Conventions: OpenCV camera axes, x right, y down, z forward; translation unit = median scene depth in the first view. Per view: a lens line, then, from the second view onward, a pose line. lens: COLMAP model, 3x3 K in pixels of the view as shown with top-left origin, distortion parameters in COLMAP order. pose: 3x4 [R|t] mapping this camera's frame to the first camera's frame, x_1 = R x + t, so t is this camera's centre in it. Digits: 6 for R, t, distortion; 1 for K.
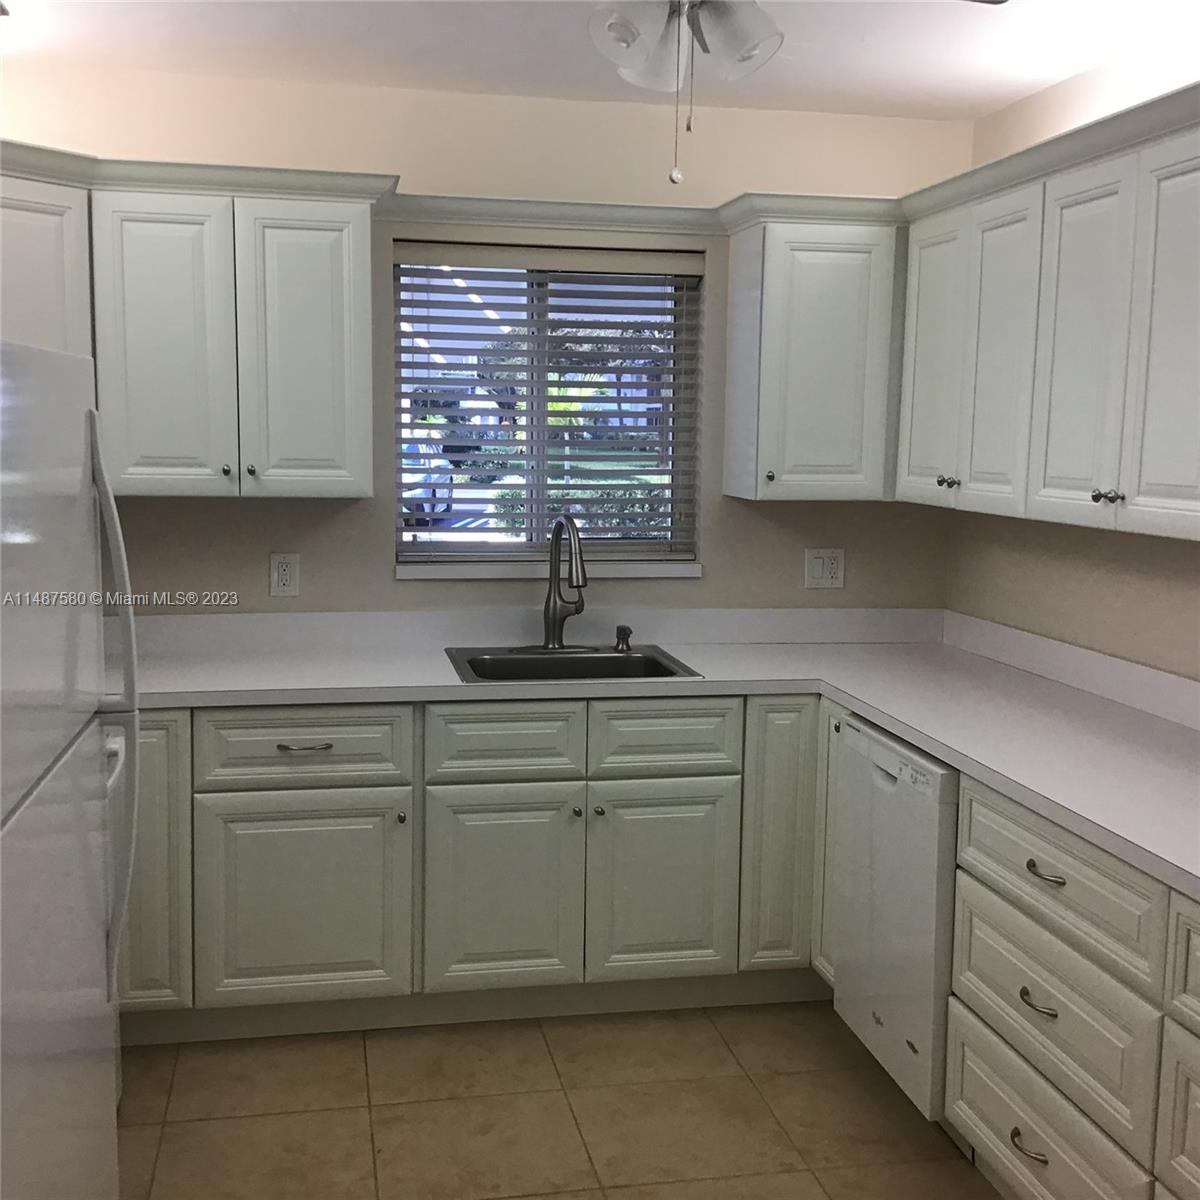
lens RADIAL K [[1452.4, 0, 600.4], [0, 1452.4, 601.1], [0, 0, 1]] dist [0.047224, 0.000000]
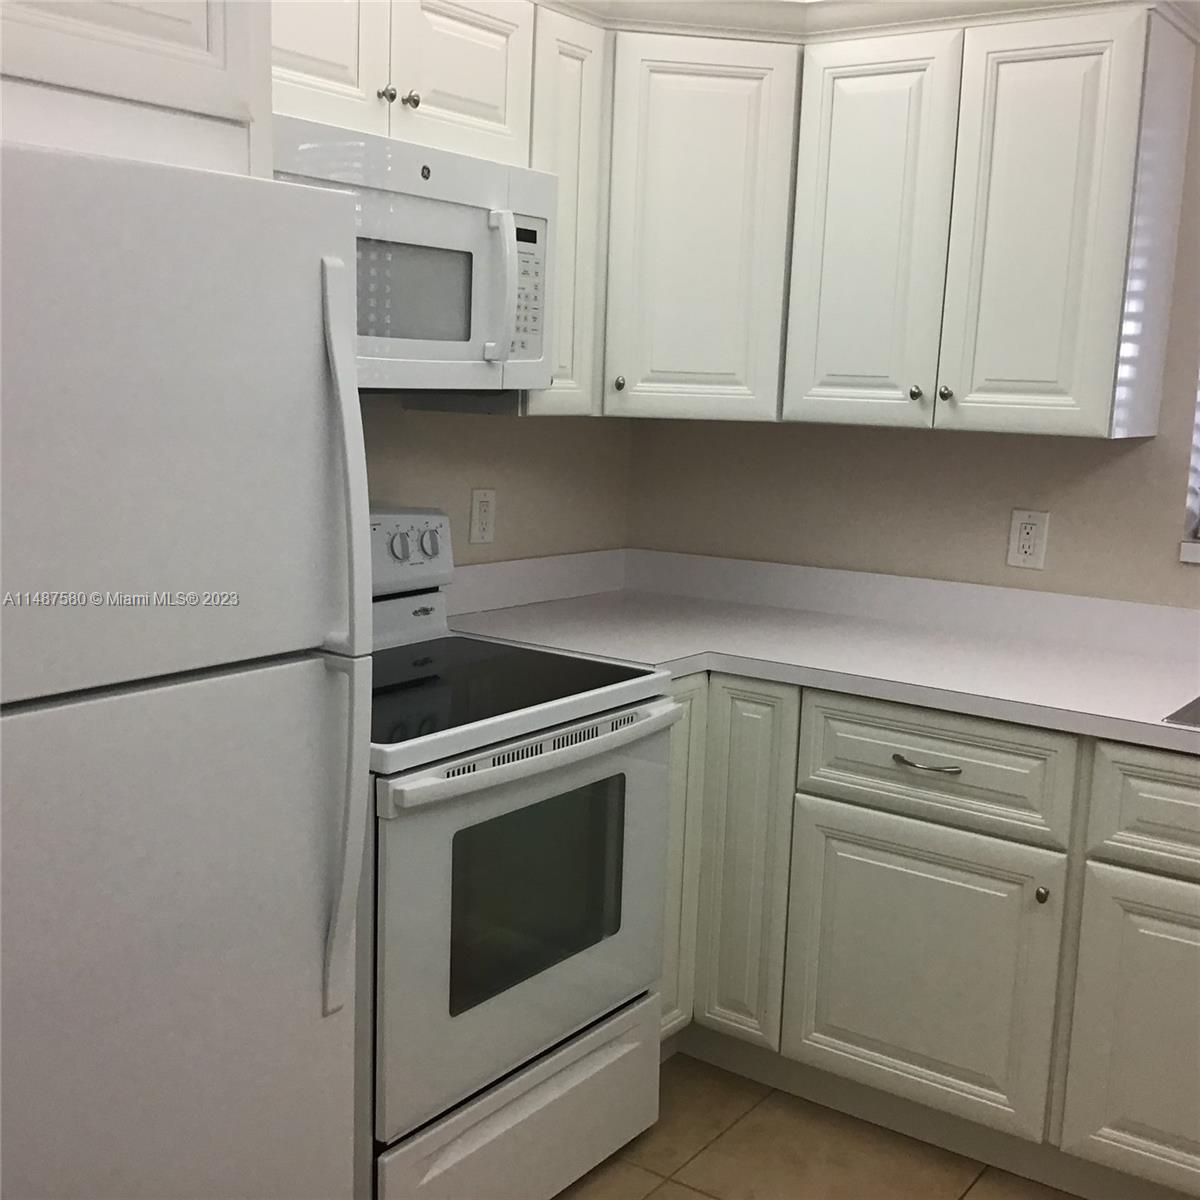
lens RADIAL K [[1452.4, 0, 600.5], [0, 1452.4, 600.0], [0, 0, 1]] dist [0.047224, 0.000000]
pose [[0.695303, 0.129387, -0.706974, 0.192576], [-0.117083, 0.990913, 0.066202, -0.012647], [0.709116, 0.036744, 0.704134, 0.349481]]
